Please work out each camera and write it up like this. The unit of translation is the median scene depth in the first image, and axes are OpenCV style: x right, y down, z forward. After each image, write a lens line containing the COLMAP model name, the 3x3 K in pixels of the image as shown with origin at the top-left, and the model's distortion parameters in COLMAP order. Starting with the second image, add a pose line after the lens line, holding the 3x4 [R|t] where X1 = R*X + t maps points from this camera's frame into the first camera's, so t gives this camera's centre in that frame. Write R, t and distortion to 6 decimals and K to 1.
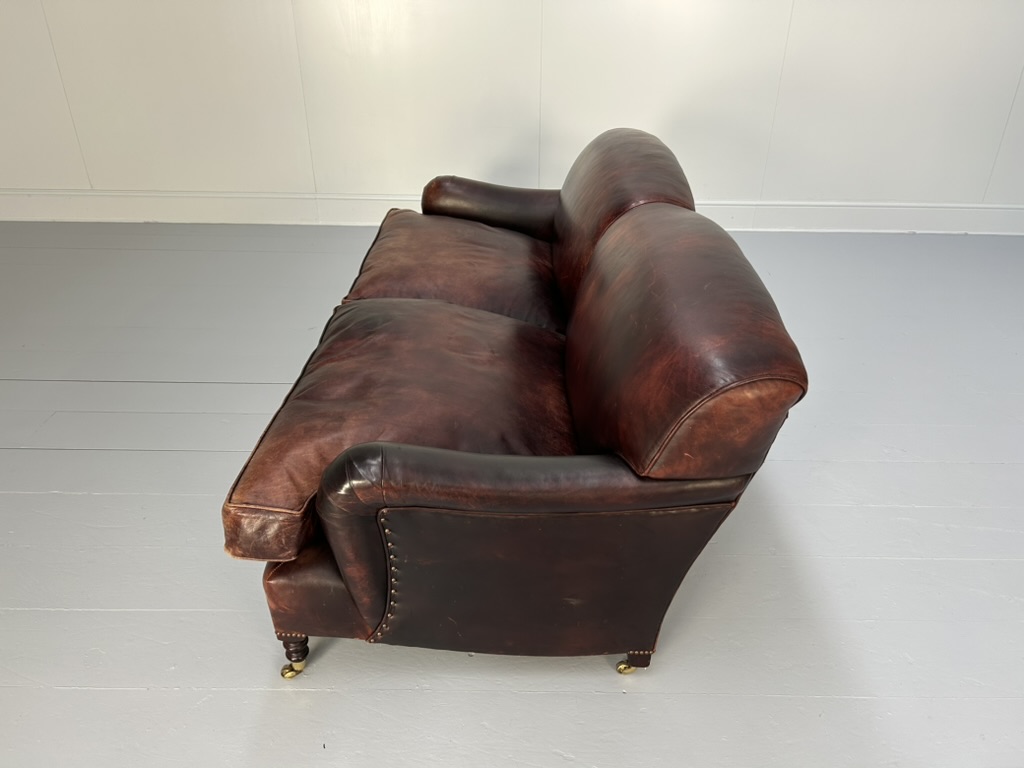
lens RADIAL K [[778.4, 0, 522.6], [0, 778.4, 384.4], [0, 0, 1]] dist [0.015703, -0.005313]
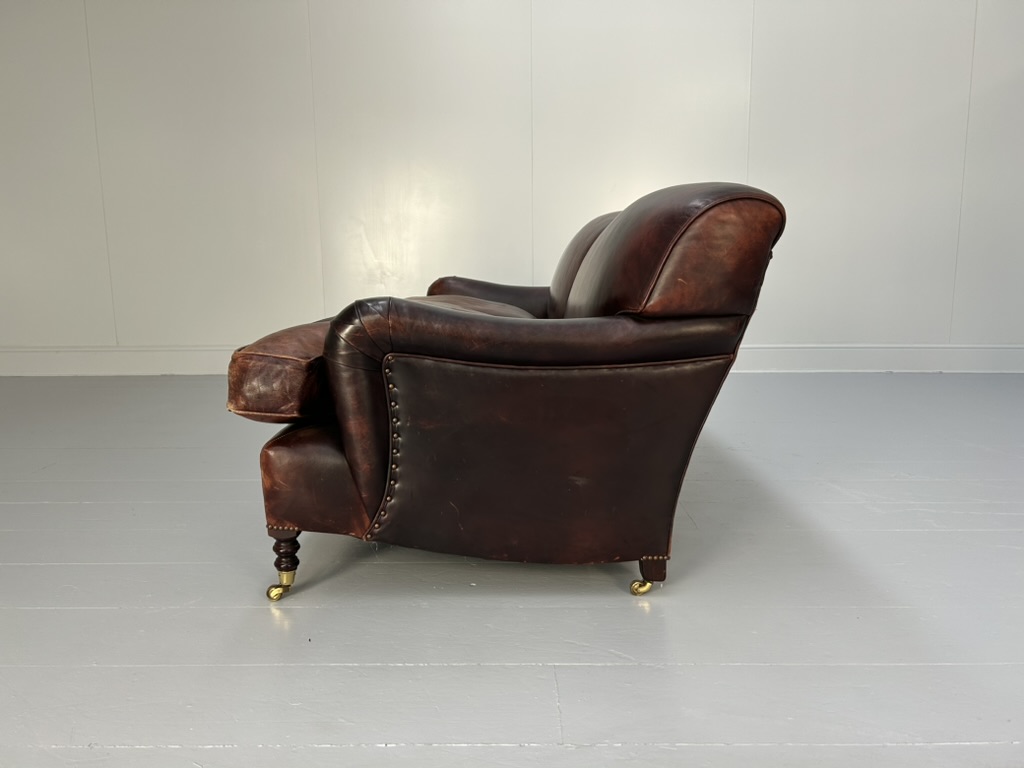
lens RADIAL K [[772.5, 0, 514.9], [0, 772.5, 386.8], [0, 0, 1]] dist [0.047301, -0.053685]
pose [[0.999819, -0.019019, -0.001069, -0.010831], [0.017419, 0.935517, -0.352853, 0.476903], [0.007712, 0.352770, 0.935678, 0.057717]]
